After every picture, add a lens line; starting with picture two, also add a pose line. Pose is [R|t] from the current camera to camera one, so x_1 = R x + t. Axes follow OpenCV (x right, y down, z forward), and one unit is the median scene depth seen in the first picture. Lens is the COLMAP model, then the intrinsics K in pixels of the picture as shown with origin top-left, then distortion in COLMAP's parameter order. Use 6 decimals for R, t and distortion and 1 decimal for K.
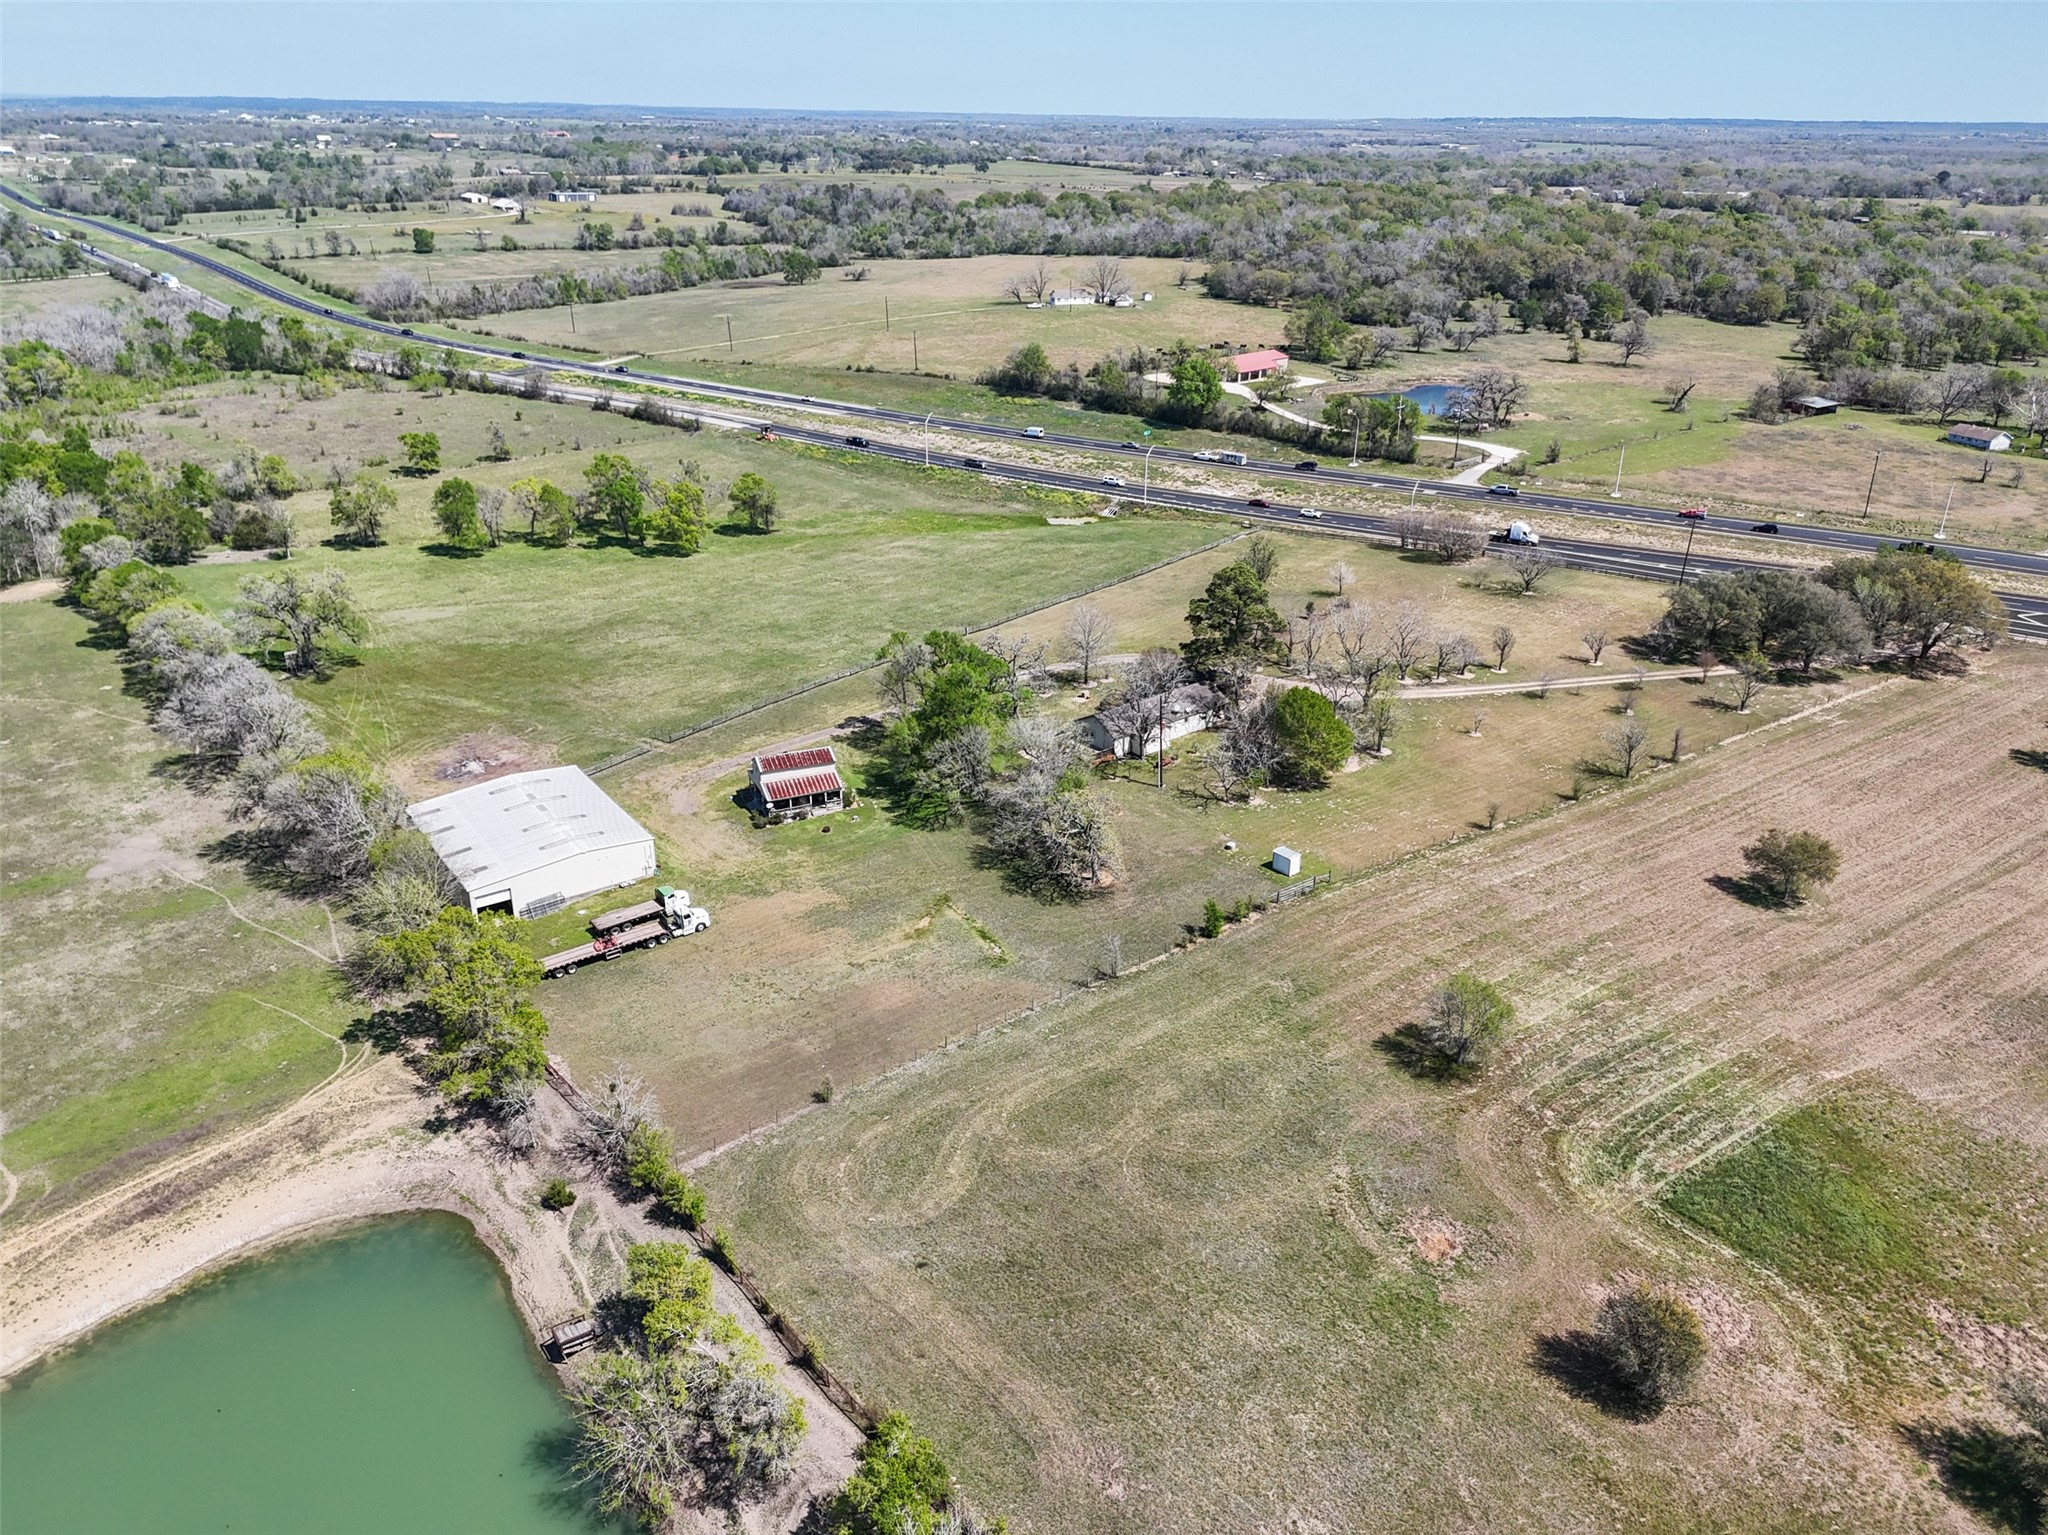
lens RADIAL K [[1510.9, 0, 1038.0], [0, 1510.9, 764.4], [0, 0, 1]] dist [0.070982, -0.067866]
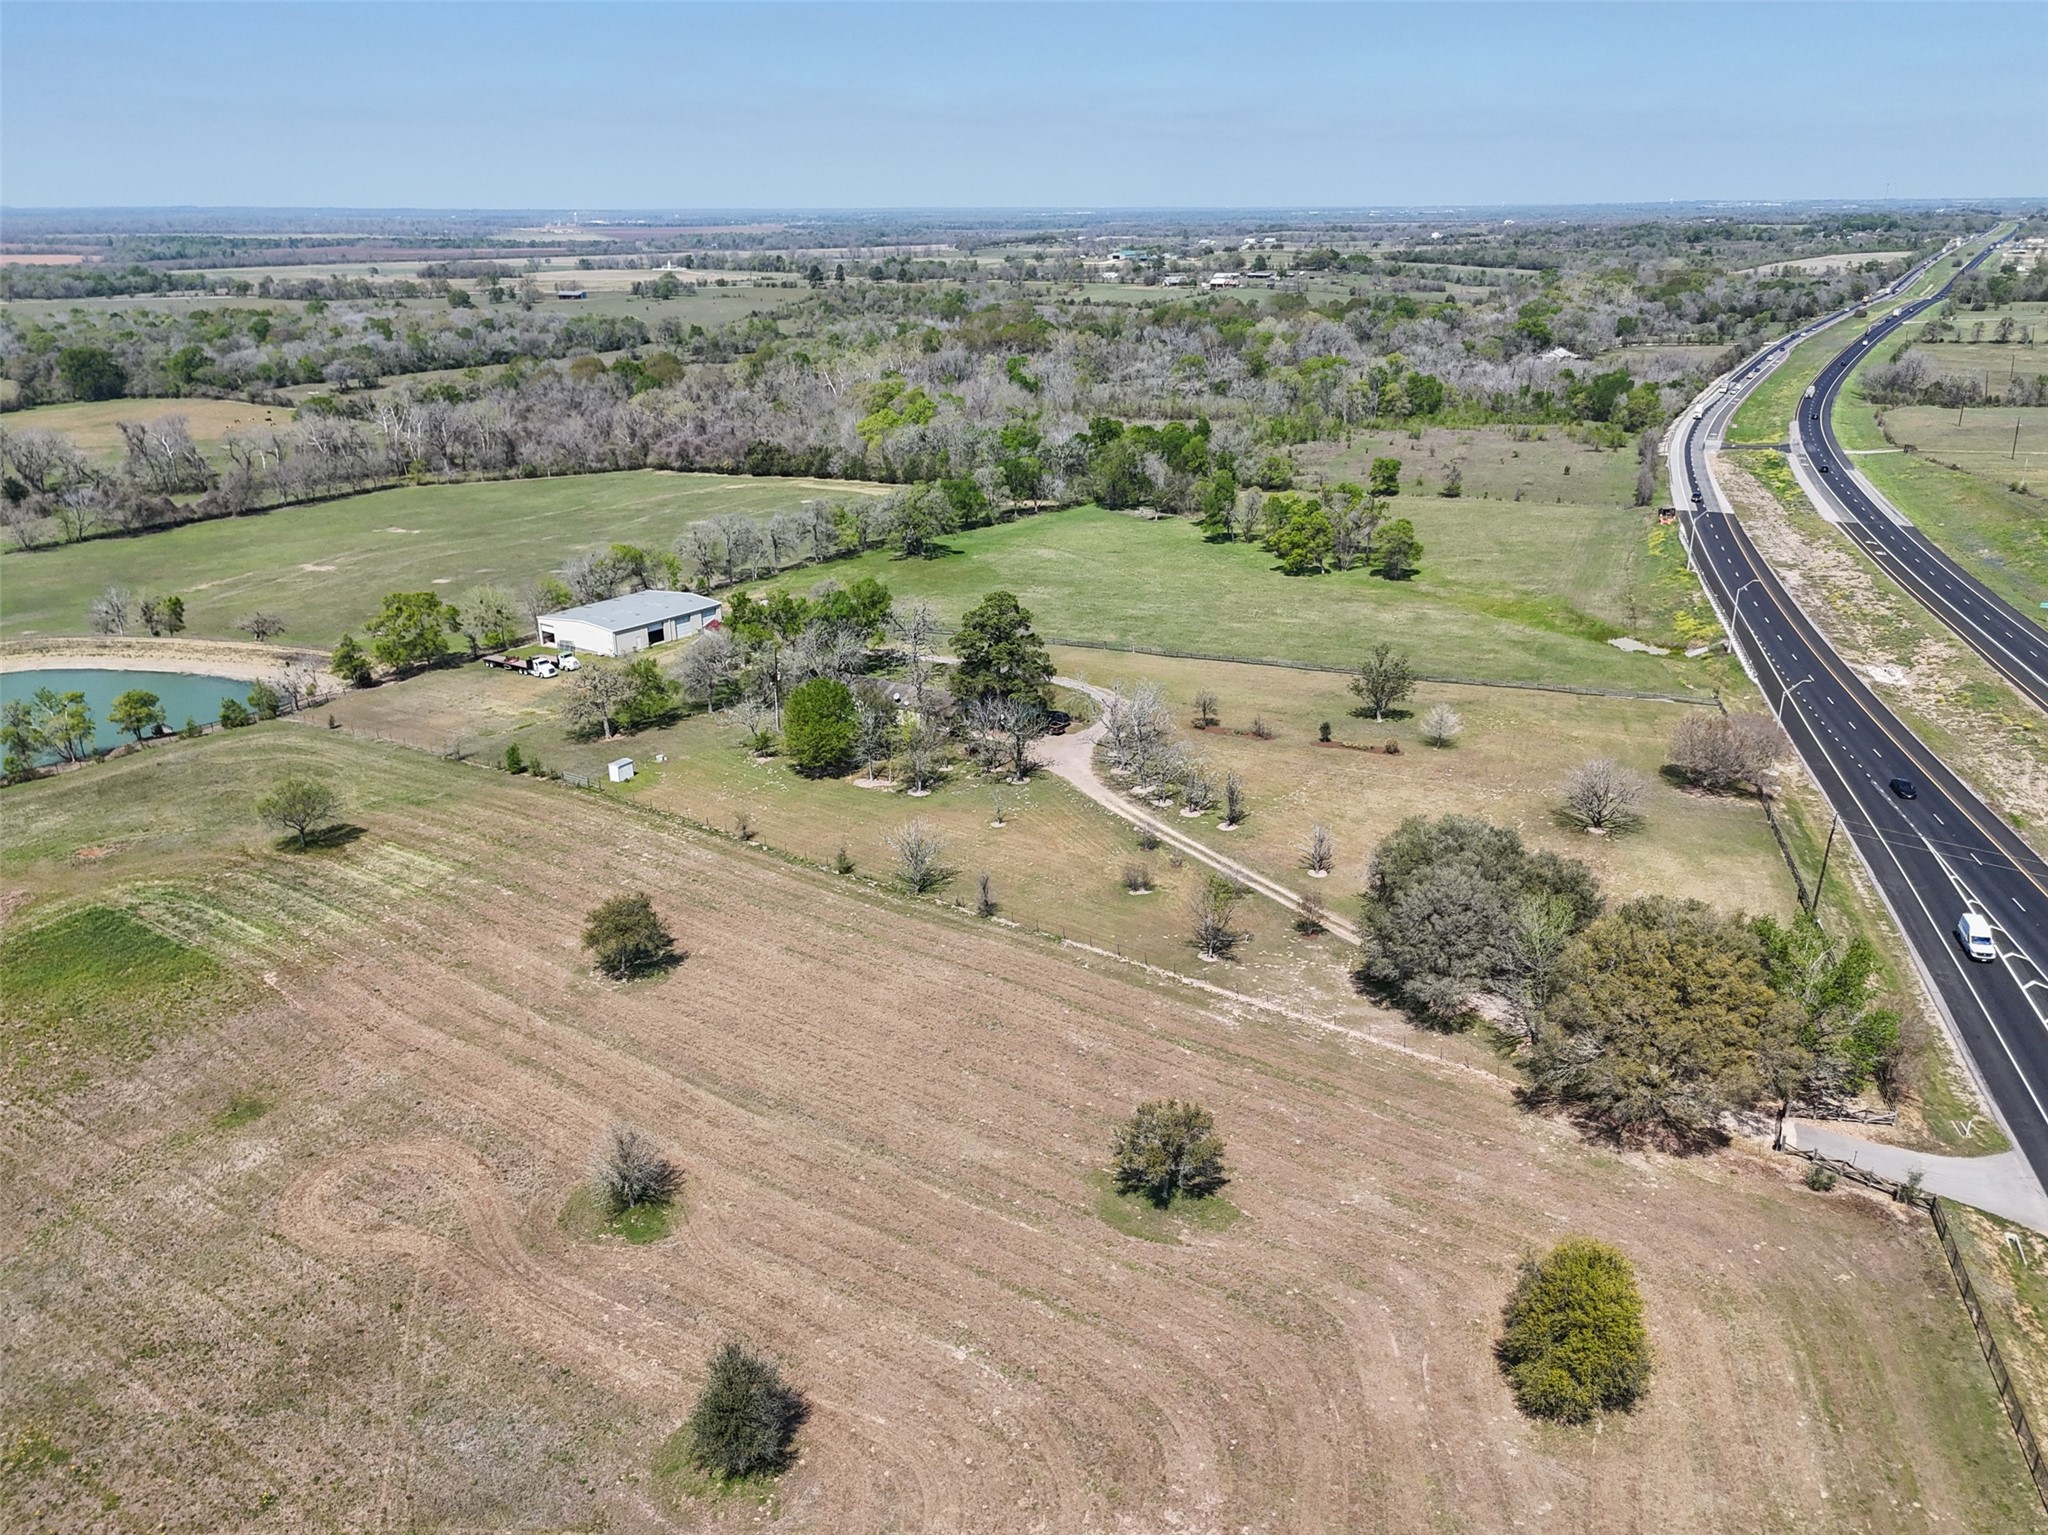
lens RADIAL K [[1510.9, 0, 1038.0], [0, 1510.9, 764.4], [0, 0, 1]] dist [0.070982, -0.067866]
pose [[0.318109, 0.311267, -0.895499, 1.052557], [-0.363203, 0.912513, 0.188160, -0.221939], [0.875722, 0.265393, 0.403332, 0.647083]]
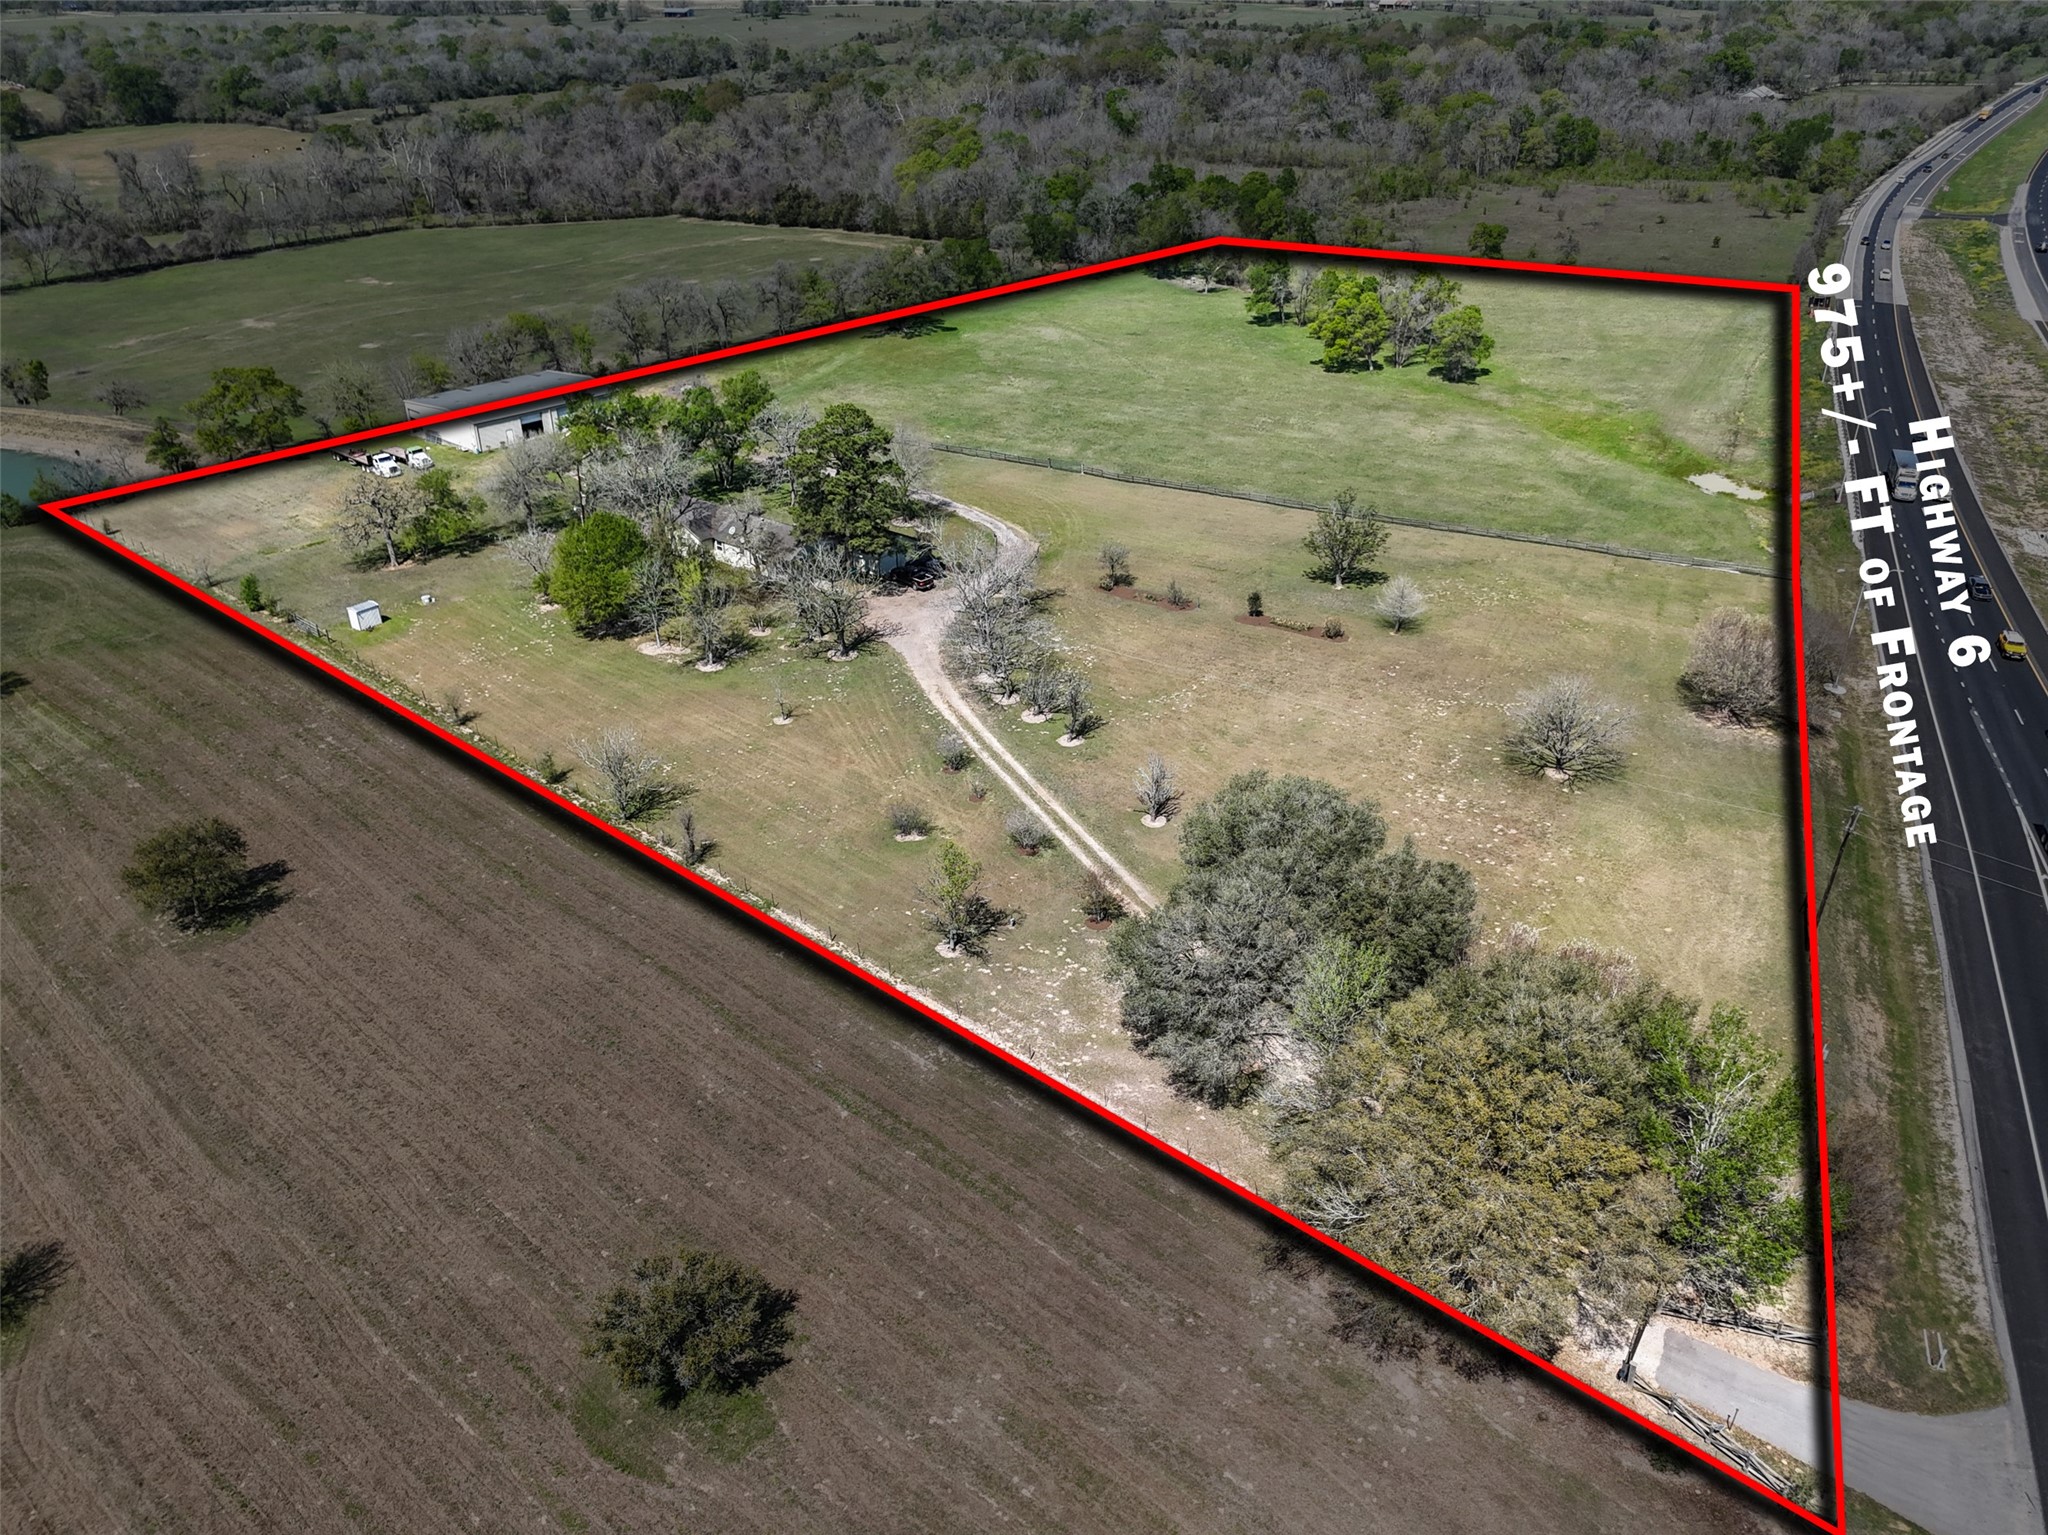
lens RADIAL K [[1510.9, 0, 1038.0], [0, 1510.9, 764.4], [0, 0, 1]] dist [0.070982, -0.067866]
pose [[0.211020, 0.460084, -0.862434, 0.900763], [-0.379247, 0.851724, 0.361576, -0.291349], [0.900912, 0.250775, 0.354217, 0.852680]]
